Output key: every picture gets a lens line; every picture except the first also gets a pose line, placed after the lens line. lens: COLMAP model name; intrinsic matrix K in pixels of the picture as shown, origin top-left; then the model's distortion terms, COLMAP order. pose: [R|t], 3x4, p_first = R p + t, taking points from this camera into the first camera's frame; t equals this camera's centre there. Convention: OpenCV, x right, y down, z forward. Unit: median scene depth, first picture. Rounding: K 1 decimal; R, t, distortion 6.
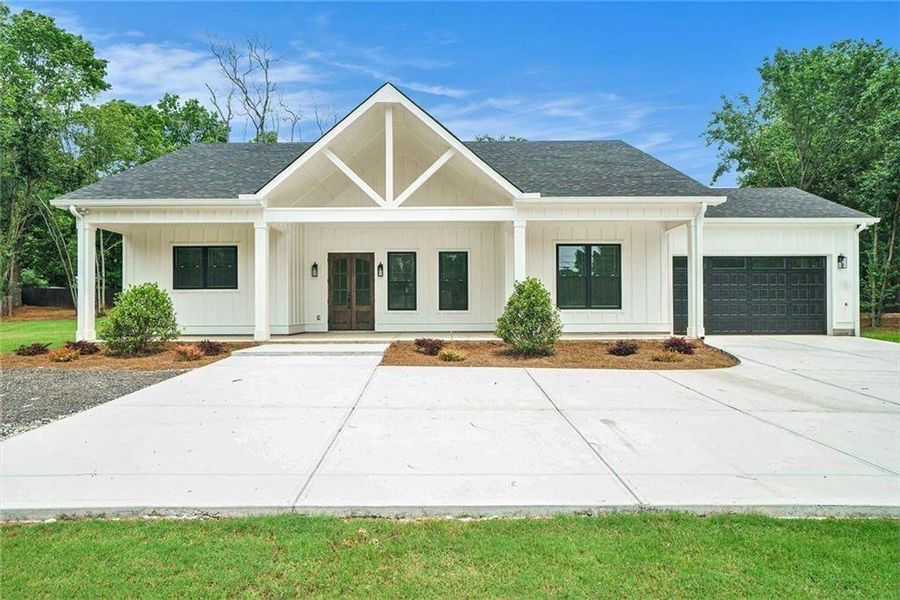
lens RADIAL K [[557.6, 0, 429.9], [0, 557.6, 298.8], [0, 0, 1]] dist [-0.039518, 0.002437]
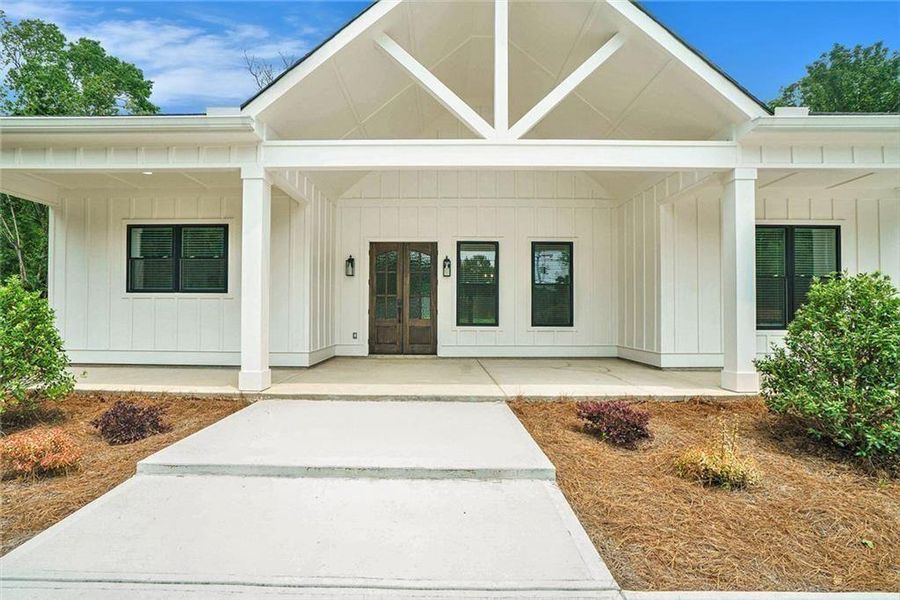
lens RADIAL K [[420.6, 0, 439.2], [0, 420.6, 298.4], [0, 0, 1]] dist [-0.042217, 0.014577]
pose [[0.999662, 0.006706, 0.025110, -0.110906], [-0.006496, 0.999943, -0.008451, -0.008890], [-0.025165, 0.008285, 0.999649, 0.485415]]
